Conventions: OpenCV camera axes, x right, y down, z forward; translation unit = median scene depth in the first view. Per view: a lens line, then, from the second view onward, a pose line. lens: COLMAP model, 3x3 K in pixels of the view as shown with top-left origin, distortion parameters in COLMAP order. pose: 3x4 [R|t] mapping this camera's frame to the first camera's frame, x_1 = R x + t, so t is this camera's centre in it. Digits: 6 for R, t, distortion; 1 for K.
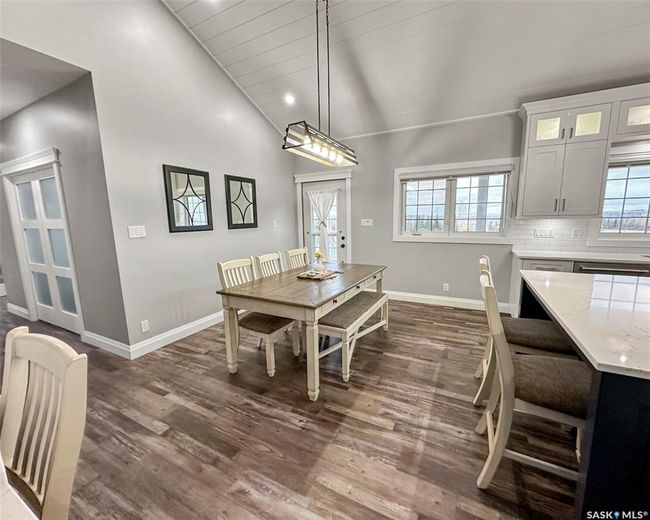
lens RADIAL K [[275.3, 0, 325.0], [0, 275.3, 260.0], [0, 0, 1]] dist [-0.003146, -0.000115]
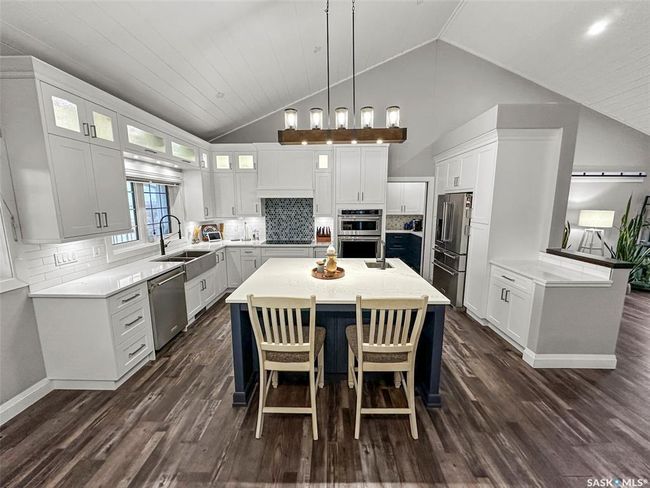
lens RADIAL K [[260.1, 0, 325.0], [0, 260.1, 244.0], [0, 0, 1]] dist [-0.003088, 0.000303]
pose [[-0.449753, -0.123971, 0.884507, -0.096336], [0.147133, 0.966507, 0.210278, -0.169934], [-0.880951, 0.224713, -0.416449, 0.657642]]
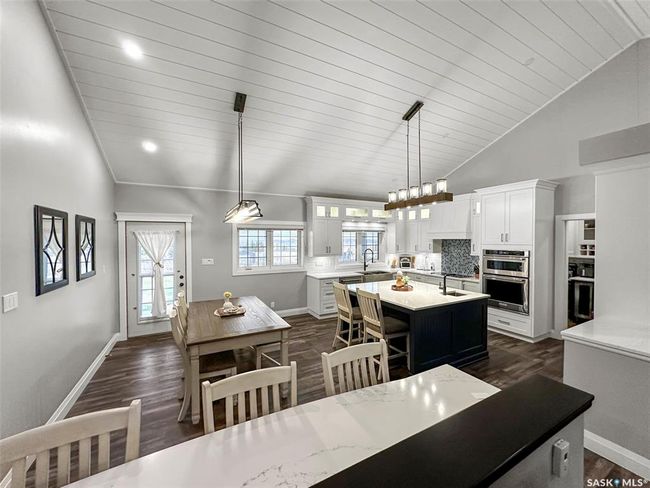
lens RADIAL K [[260.1, 0, 325.0], [0, 260.1, 244.0], [0, 0, 1]] dist [-0.003088, 0.000303]
pose [[0.563308, 0.003195, 0.826241, -0.591588], [0.119861, 0.989098, -0.085543, -0.073099], [-0.817507, 0.147221, 0.556784, -0.011886]]
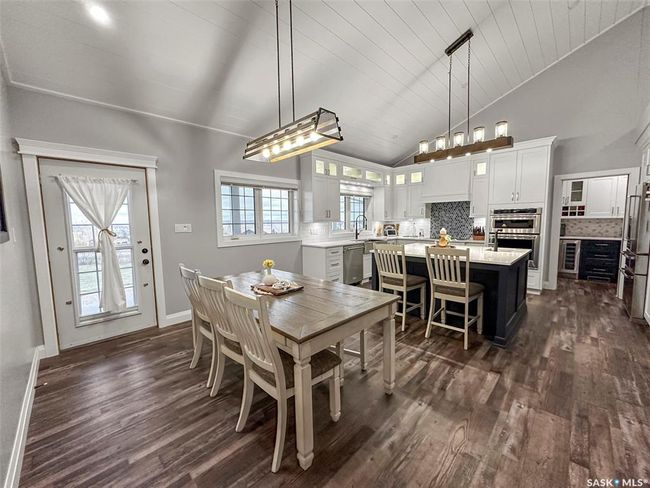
lens RADIAL K [[260.1, 0, 325.0], [0, 260.1, 244.0], [0, 0, 1]] dist [-0.003088, 0.000303]
pose [[0.292619, -0.073673, 0.953387, -0.571999], [0.157017, 0.987196, 0.028093, -0.058812], [-0.943250, 0.141477, 0.300441, 0.495061]]
